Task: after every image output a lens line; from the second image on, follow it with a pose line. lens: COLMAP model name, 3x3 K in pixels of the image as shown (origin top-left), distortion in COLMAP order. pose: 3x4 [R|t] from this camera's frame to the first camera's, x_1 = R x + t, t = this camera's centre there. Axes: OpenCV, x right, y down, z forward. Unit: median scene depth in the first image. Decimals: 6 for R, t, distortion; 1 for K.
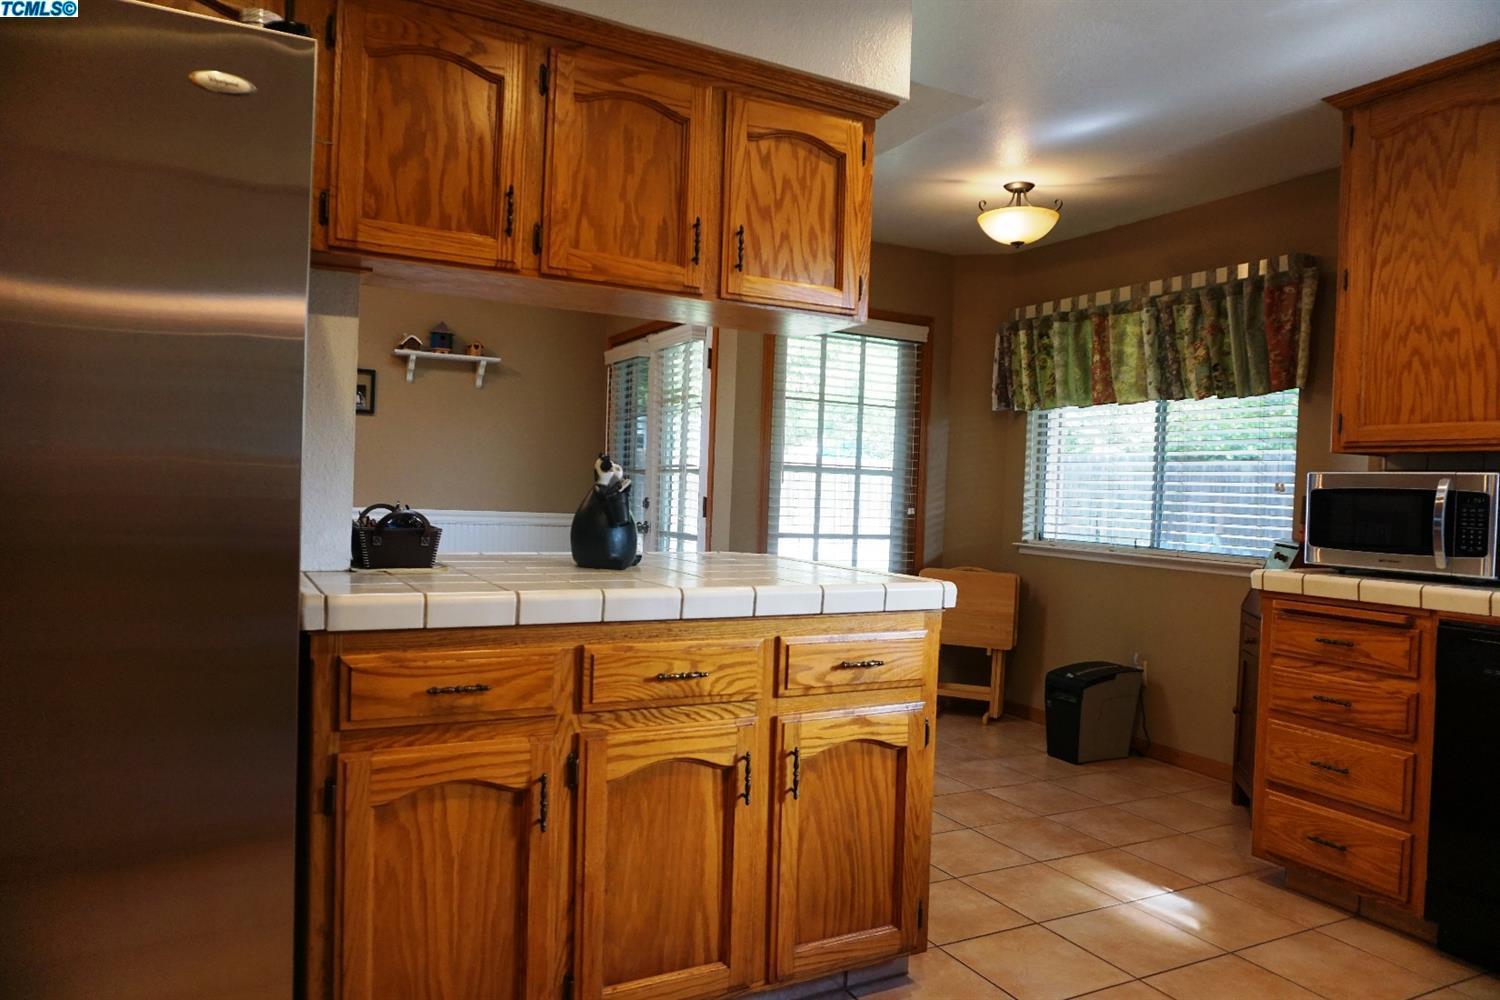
lens RADIAL K [[995.7, 0, 756.2], [0, 995.7, 503.4], [0, 0, 1]] dist [-0.055491, 0.010156]
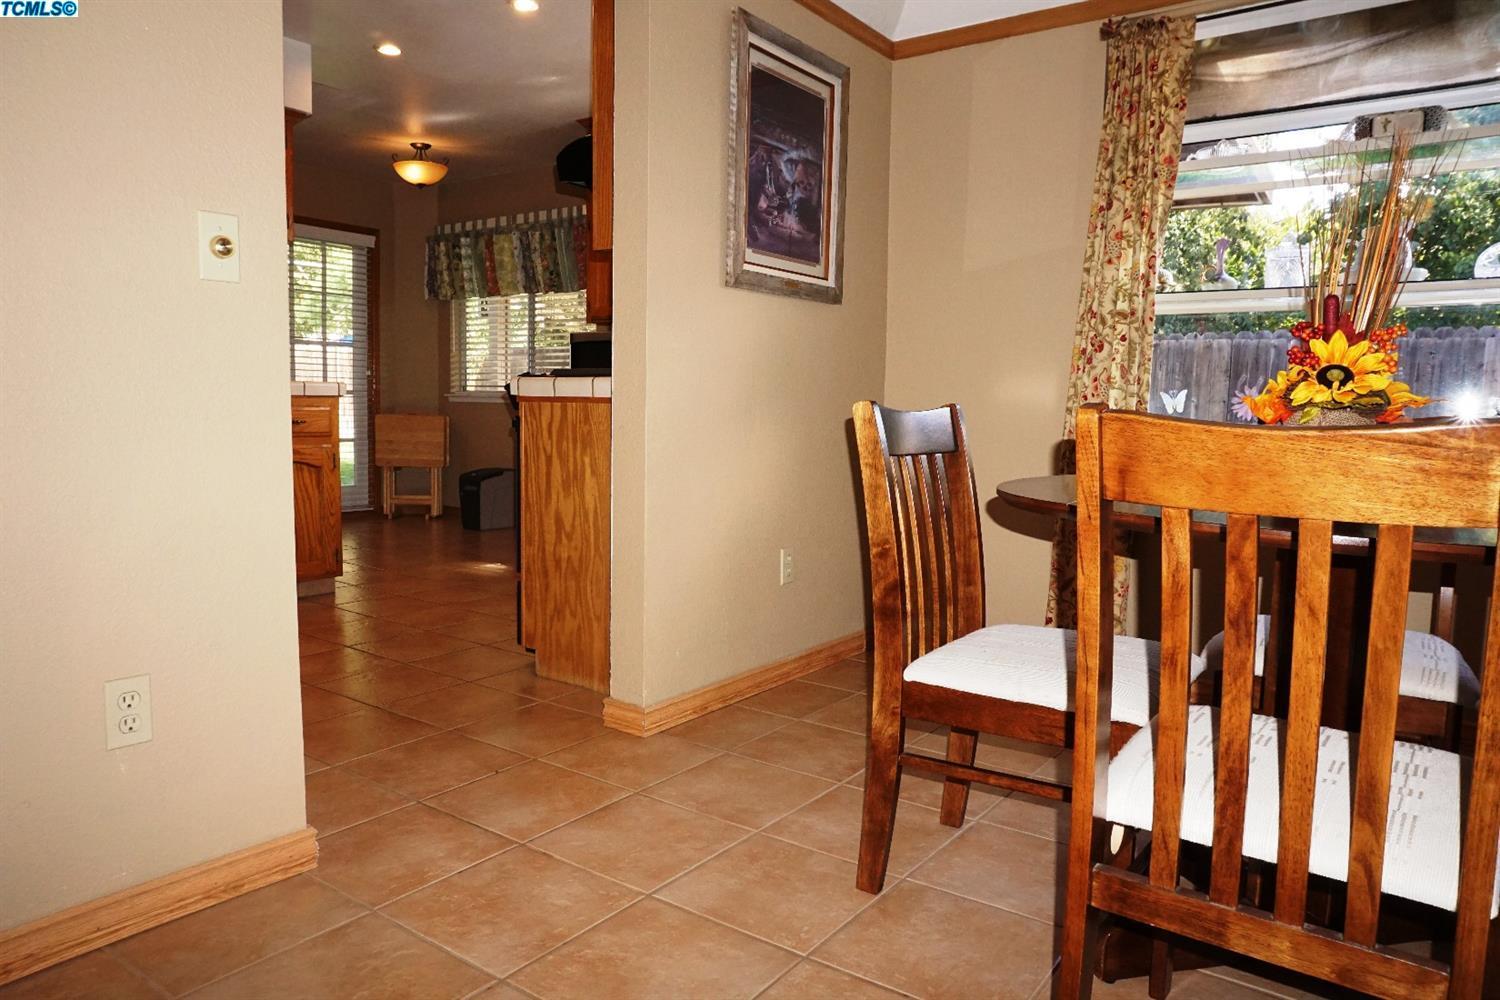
lens RADIAL K [[995.7, 0, 750.3], [0, 995.7, 491.6], [0, 0, 1]] dist [-0.055491, 0.010156]
pose [[0.896273, -0.060360, 0.439375, 0.023581], [0.020631, 0.995297, 0.094646, 0.058278], [-0.443022, -0.075764, 0.893304, -0.507101]]
